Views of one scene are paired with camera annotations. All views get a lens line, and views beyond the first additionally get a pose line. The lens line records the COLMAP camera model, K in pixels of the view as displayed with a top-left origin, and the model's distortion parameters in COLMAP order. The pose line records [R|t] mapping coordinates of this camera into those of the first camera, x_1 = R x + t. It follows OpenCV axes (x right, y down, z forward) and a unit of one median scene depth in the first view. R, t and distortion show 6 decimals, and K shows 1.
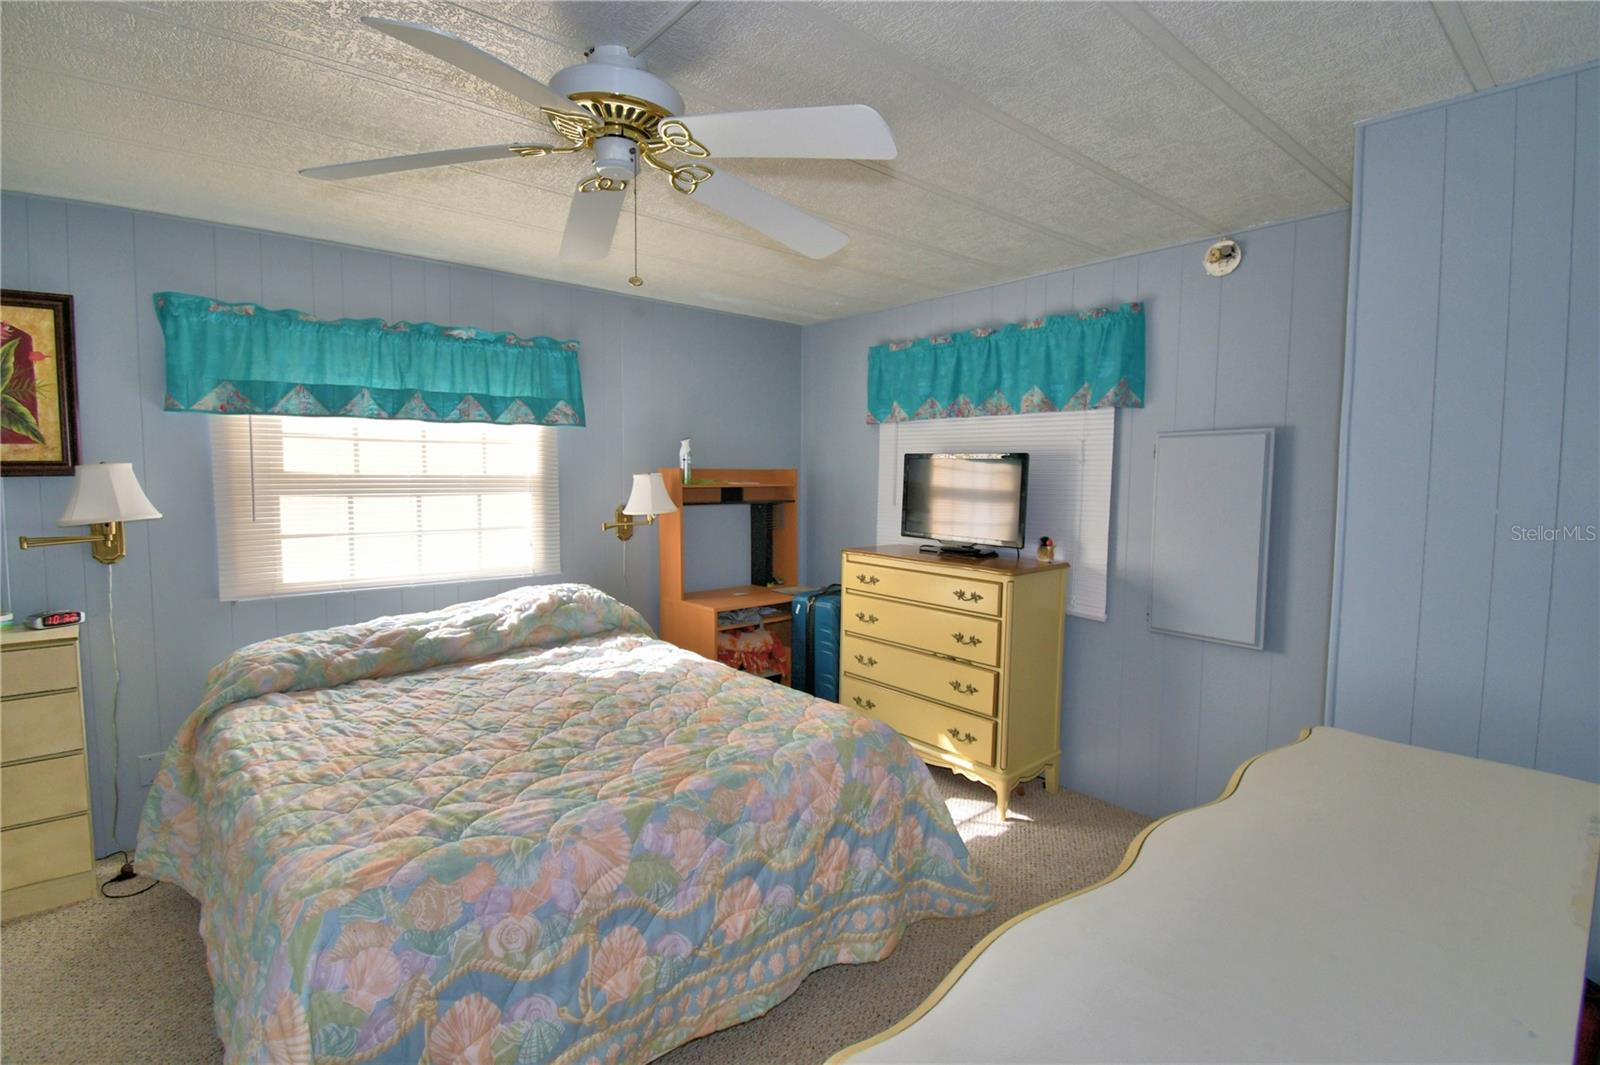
lens RADIAL K [[706.1, 0, 771.6], [0, 706.1, 542.9], [0, 0, 1]] dist [0.002310, -0.014856]
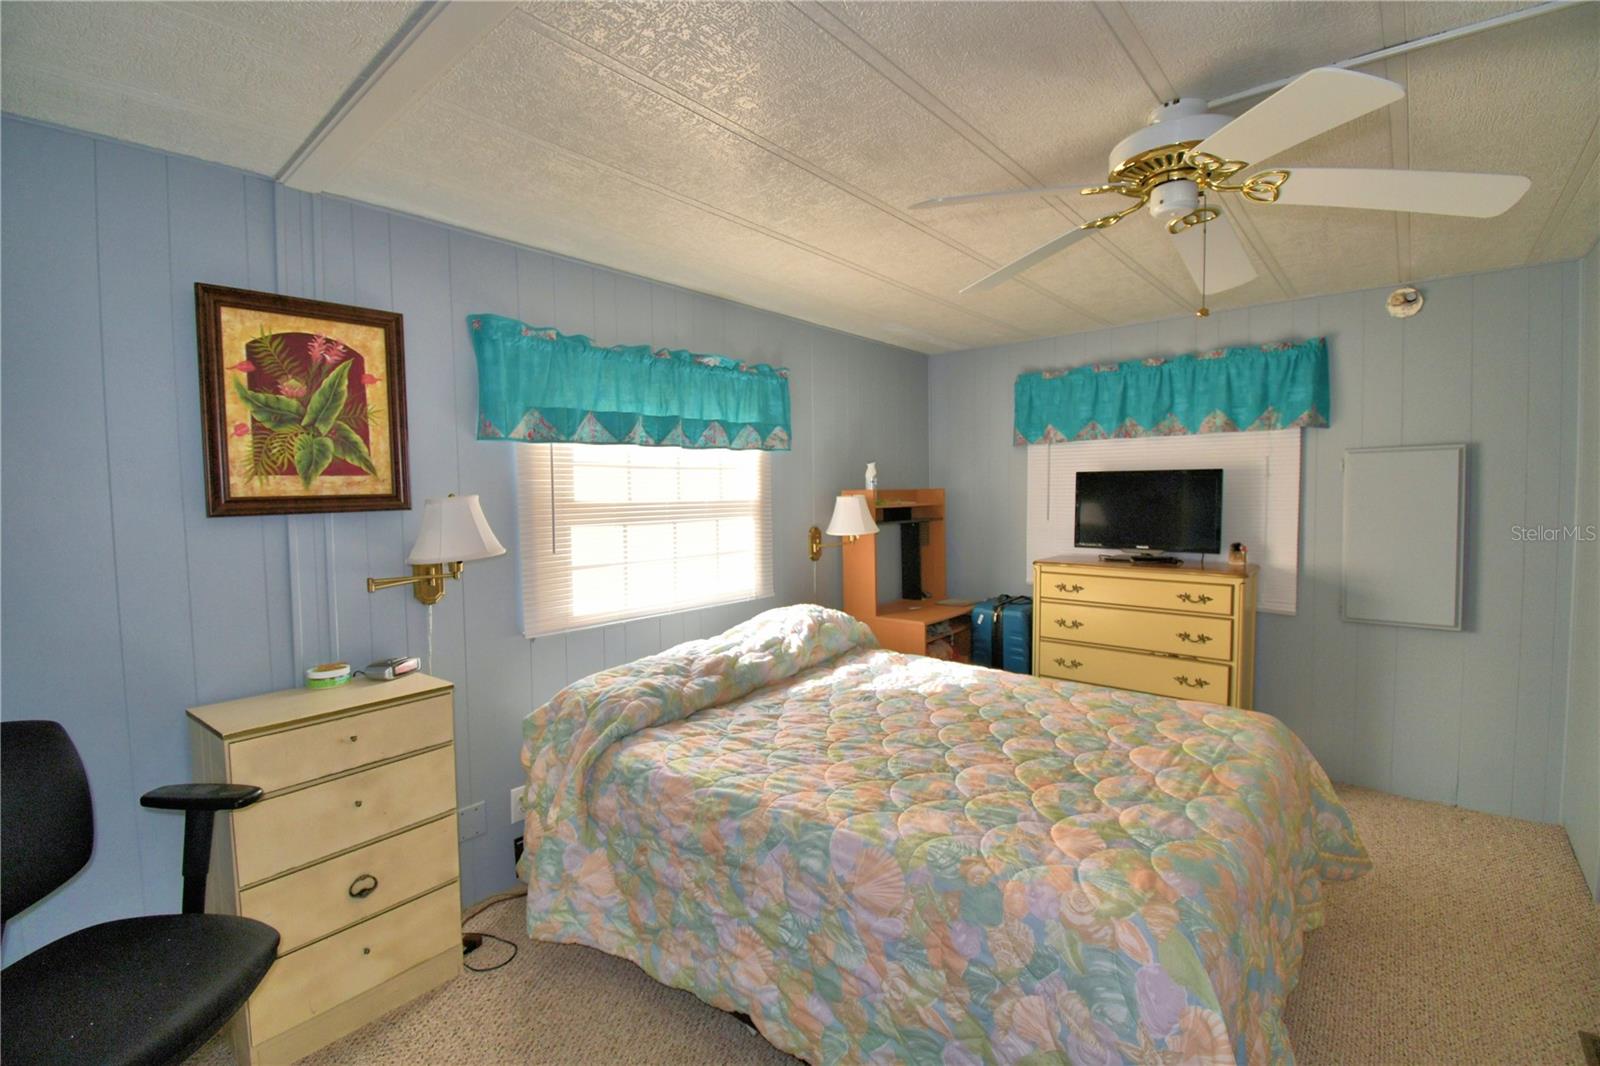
lens RADIAL K [[706.1, 0, 768.1], [0, 706.1, 531.5], [0, 0, 1]] dist [0.002310, -0.014856]
pose [[0.988056, -0.031563, 0.150826, -0.603877], [0.038798, 0.998221, -0.045265, -0.005676], [-0.149129, 0.050576, 0.987524, 0.007328]]
